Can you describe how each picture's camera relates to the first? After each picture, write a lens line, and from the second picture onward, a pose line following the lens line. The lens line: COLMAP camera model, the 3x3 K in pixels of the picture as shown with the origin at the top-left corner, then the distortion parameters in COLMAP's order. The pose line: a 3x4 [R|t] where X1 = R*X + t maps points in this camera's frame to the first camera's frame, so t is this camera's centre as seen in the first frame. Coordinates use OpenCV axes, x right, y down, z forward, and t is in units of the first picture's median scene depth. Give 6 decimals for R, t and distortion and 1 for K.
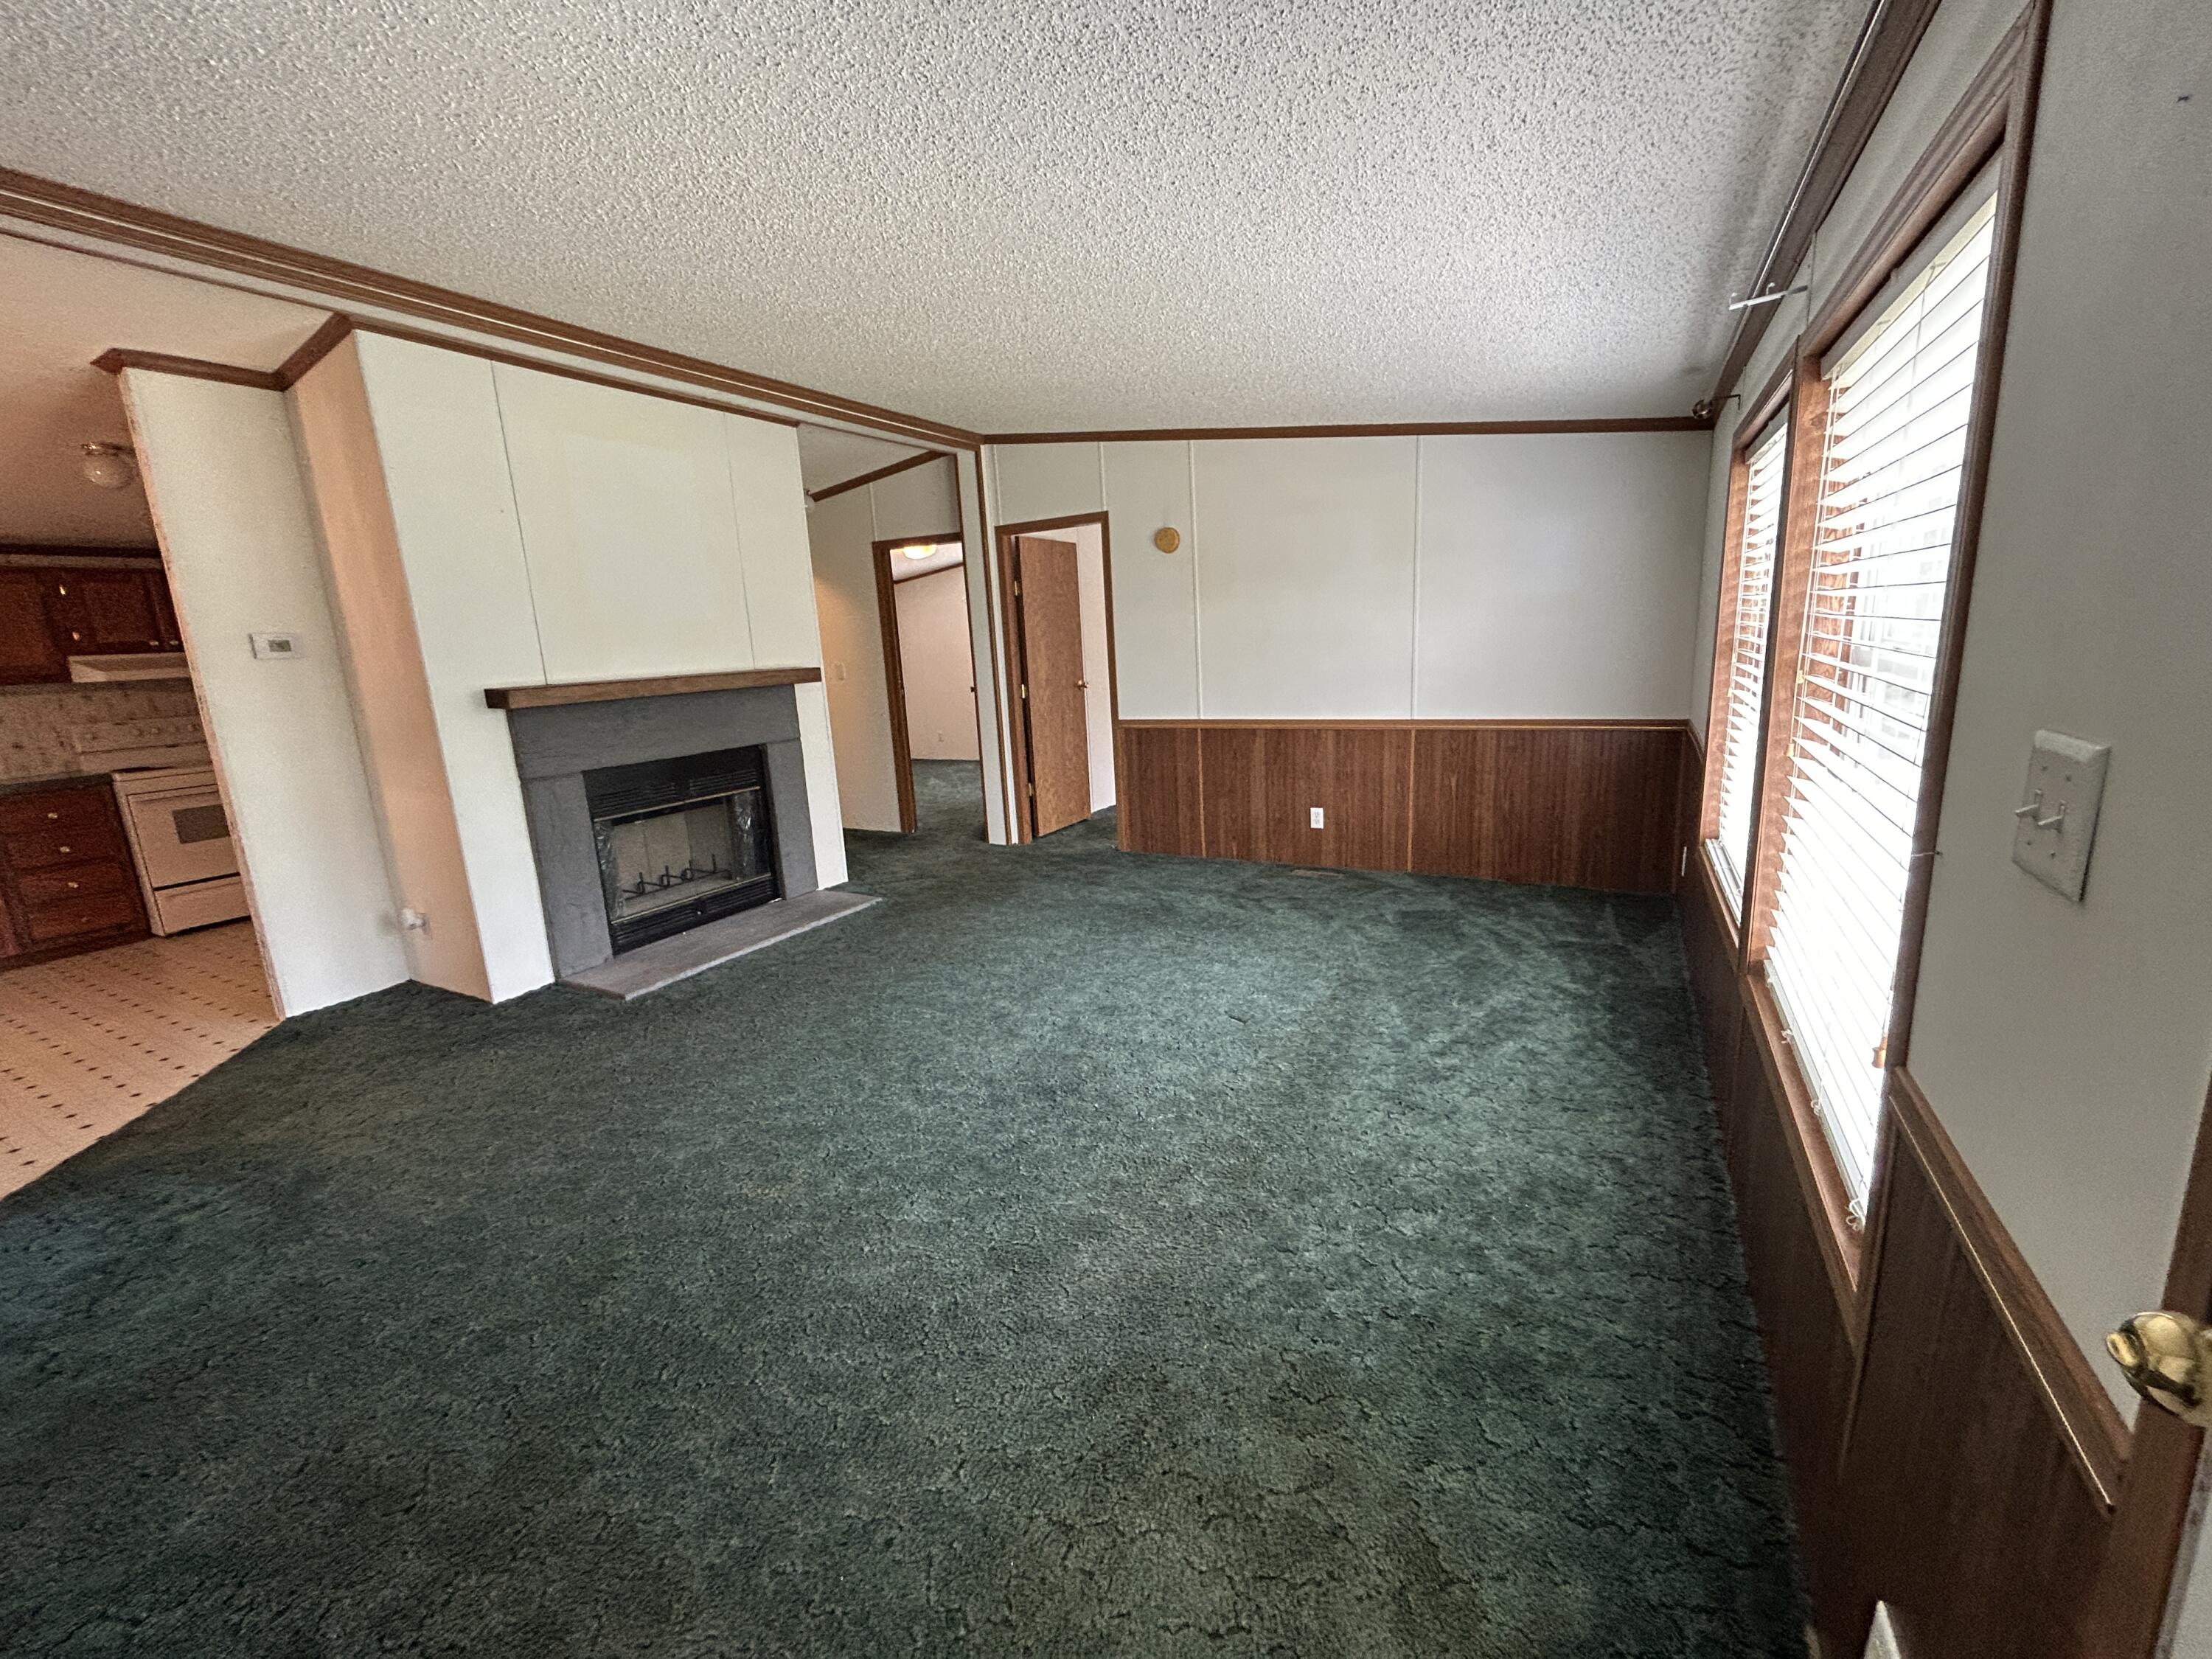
lens RADIAL K [[897.2, 0, 1108.0], [0, 897.2, 822.6], [0, 0, 1]] dist [-0.001575, 0.000357]
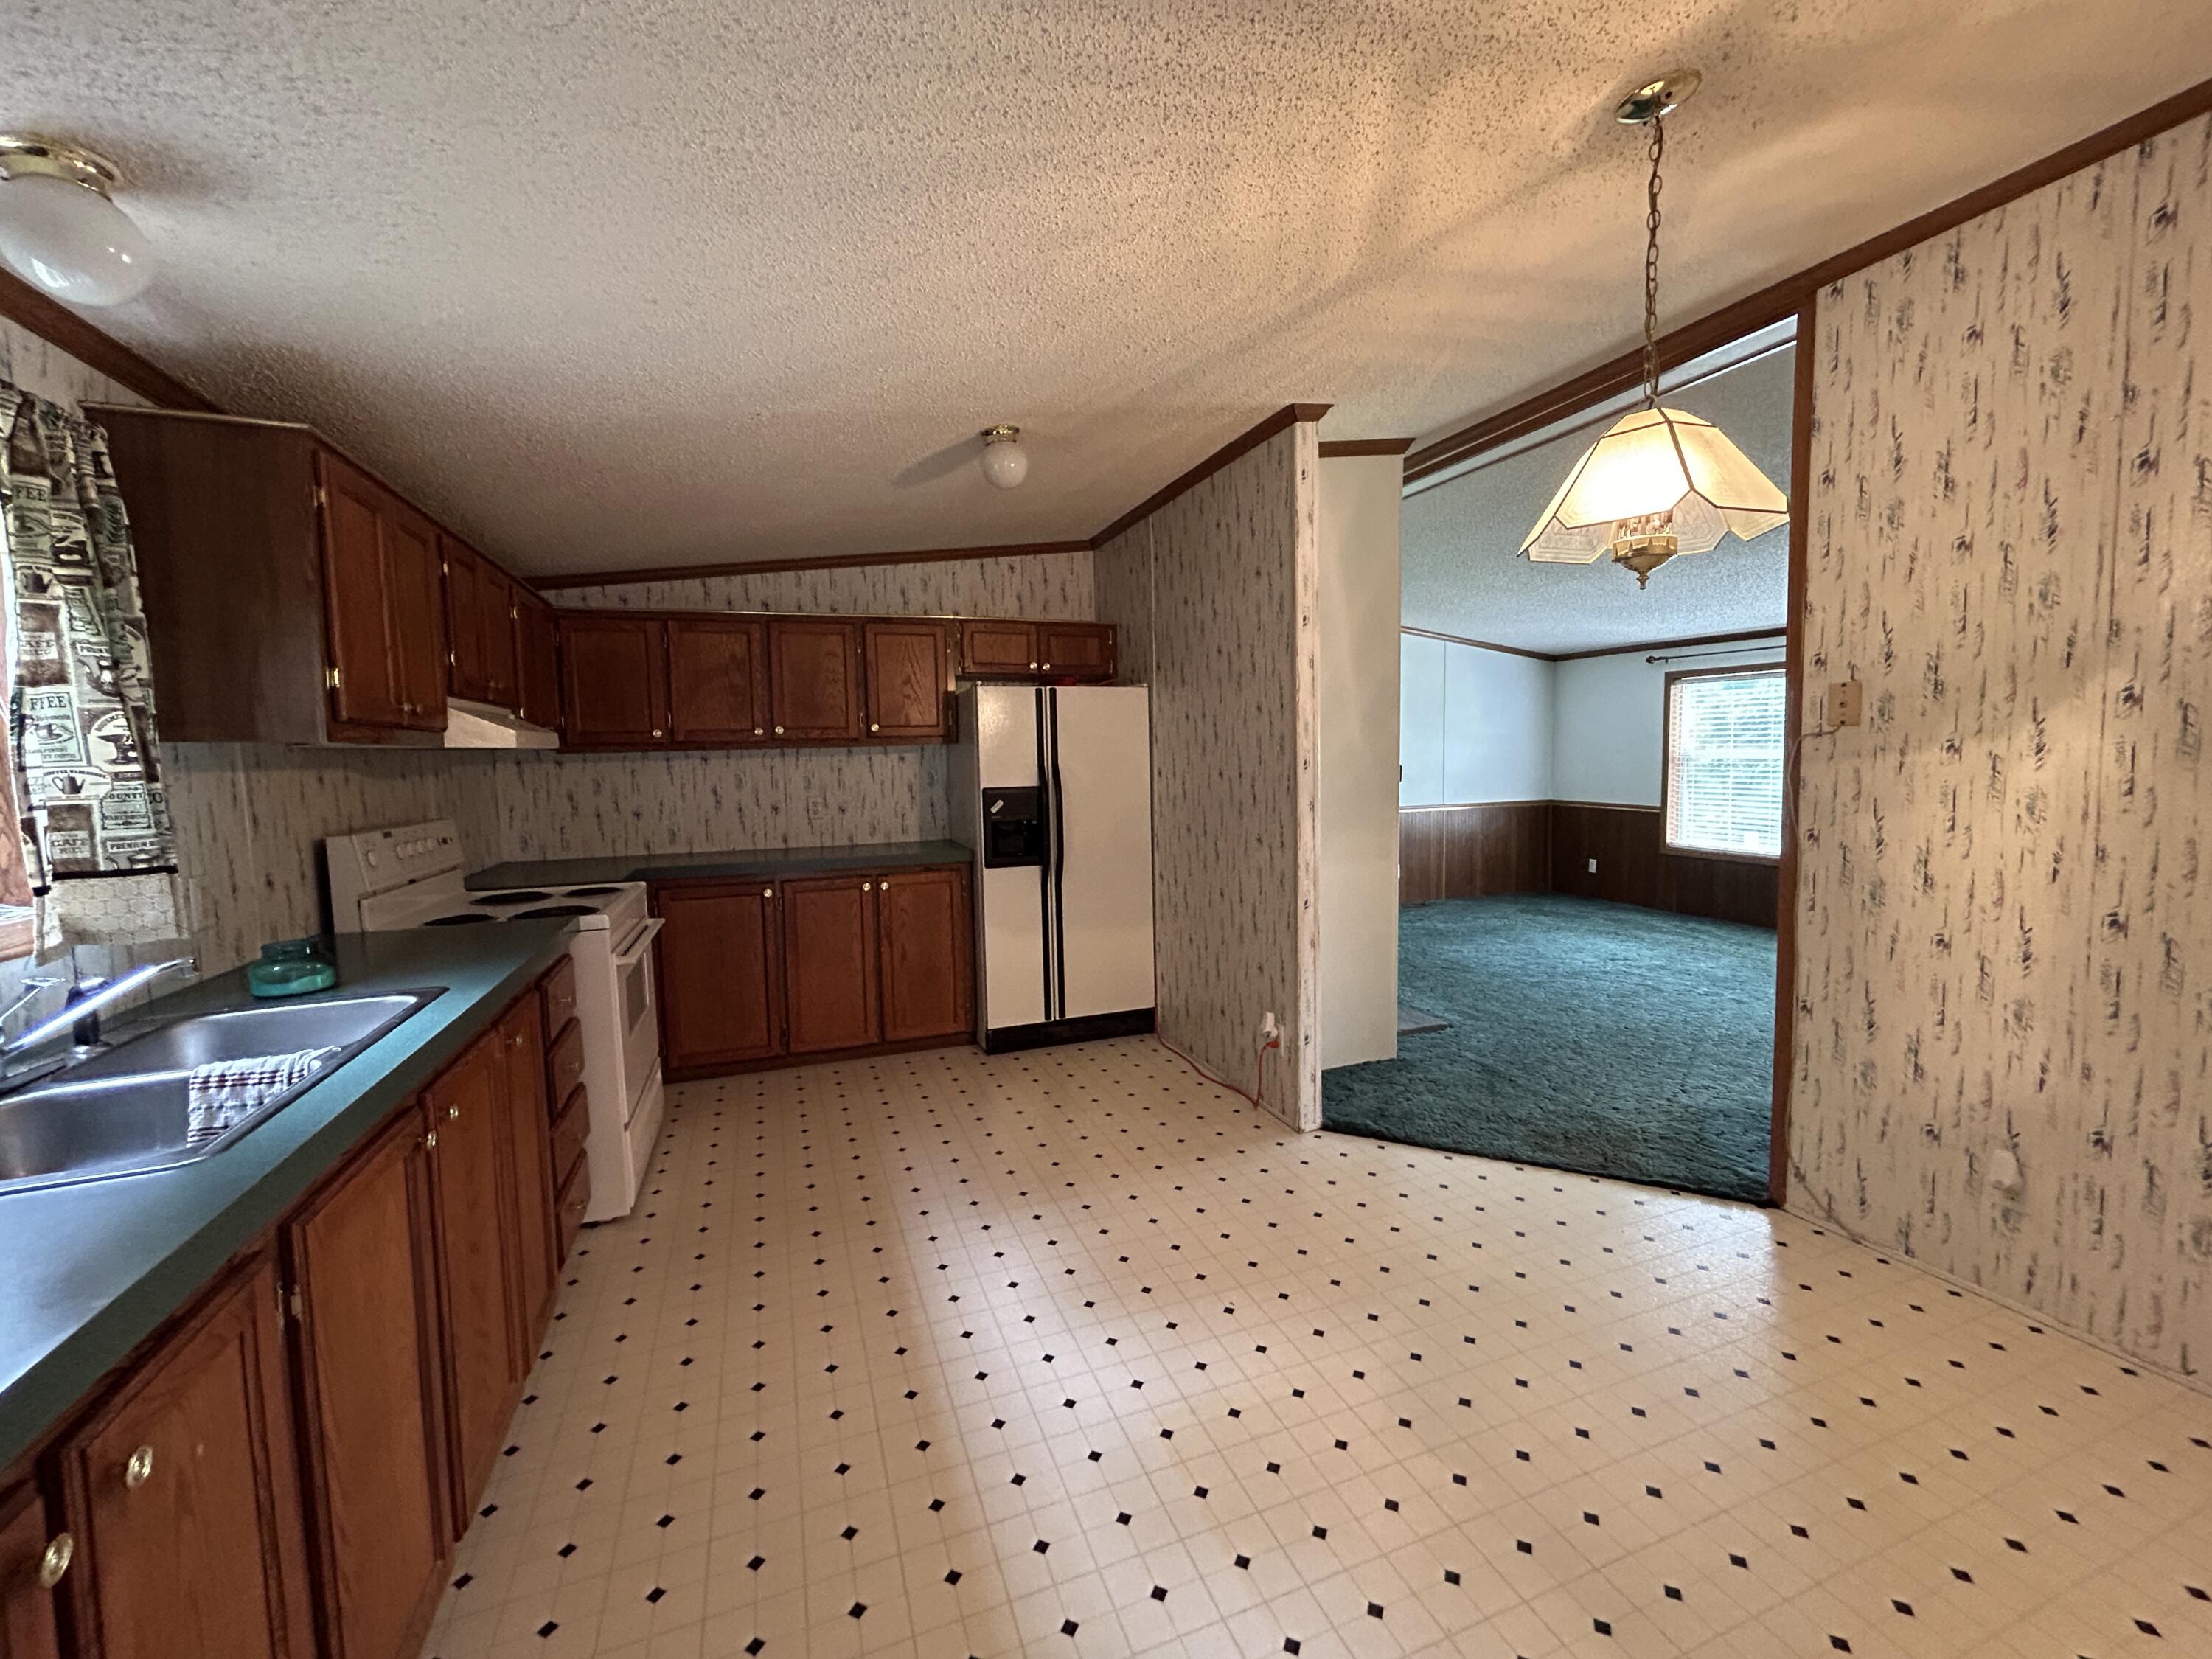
lens RADIAL K [[897.2, 0, 1108.0], [0, 897.2, 822.6], [0, 0, 1]] dist [-0.001575, 0.000357]
pose [[0.645702, -0.019809, 0.763333, -1.301223], [0.142322, 0.985268, -0.094821, -0.013972], [-0.750209, 0.169865, 0.639009, 0.406986]]
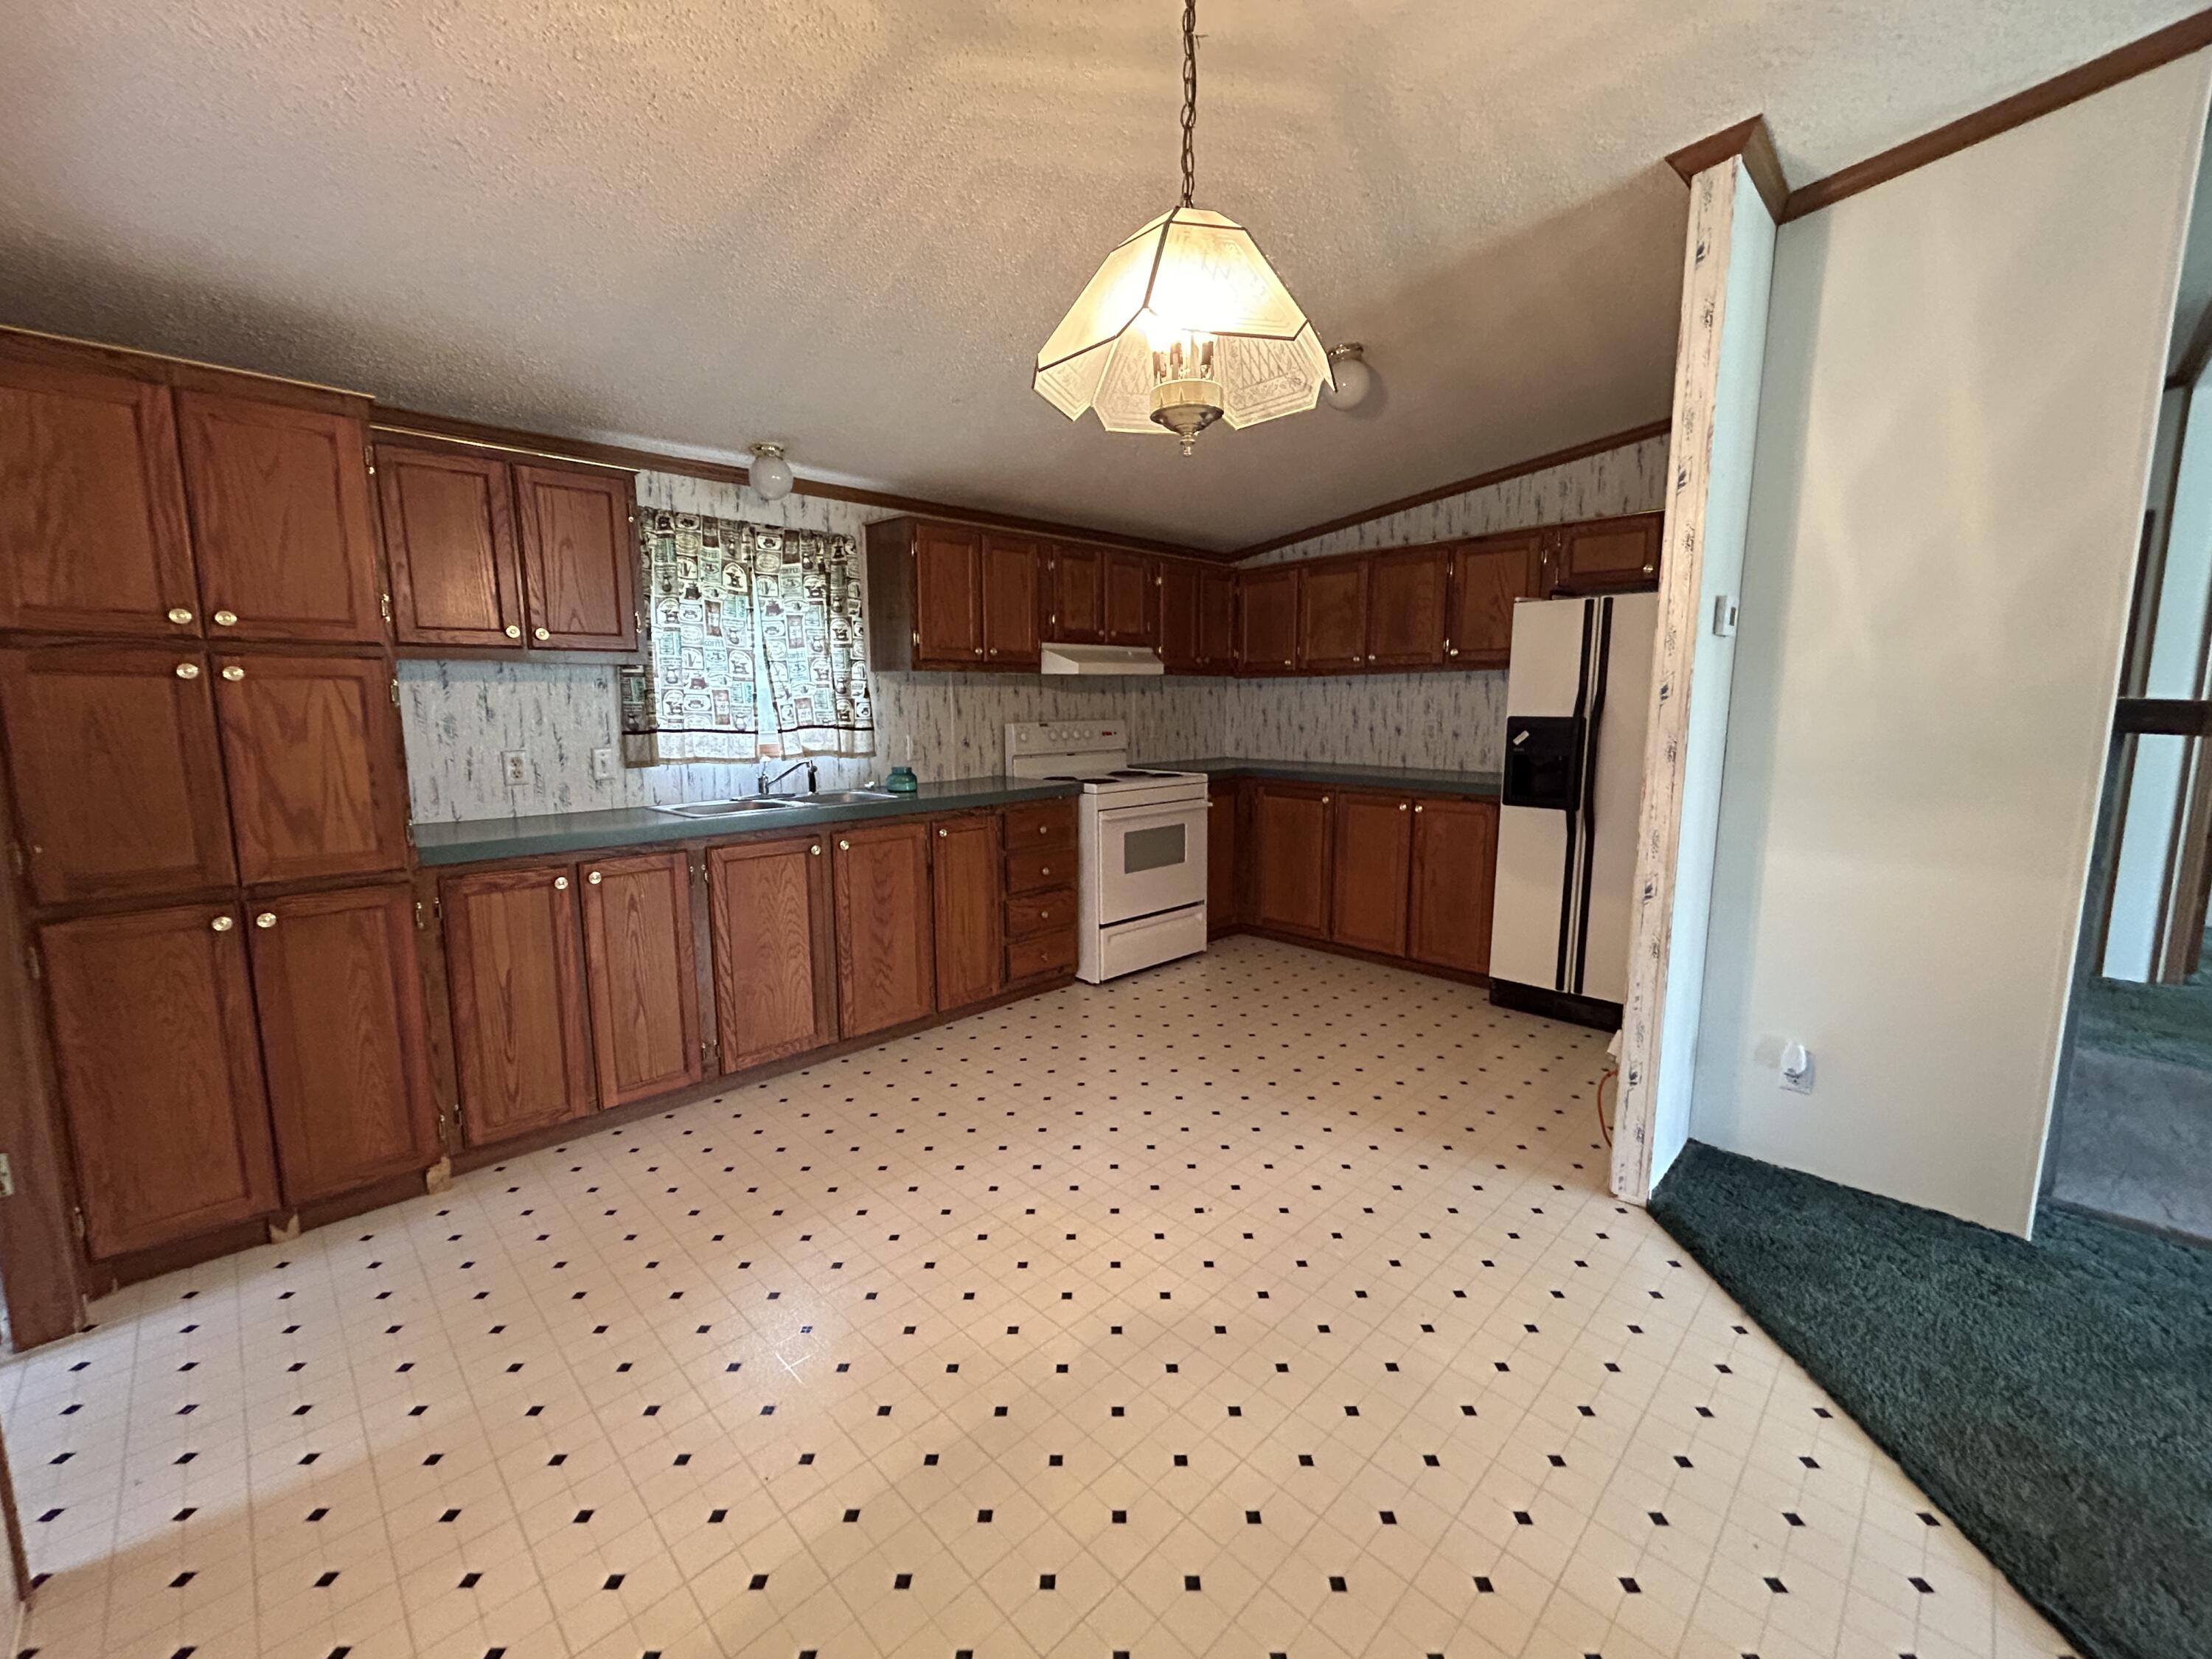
lens RADIAL K [[897.2, 0, 1108.0], [0, 897.2, 822.6], [0, 0, 1]] dist [-0.001575, 0.000357]
pose [[0.960566, 0.084481, -0.264909, -0.859576], [-0.099661, 0.994032, -0.044369, 0.015645], [0.259579, 0.069020, 0.963252, 0.207453]]
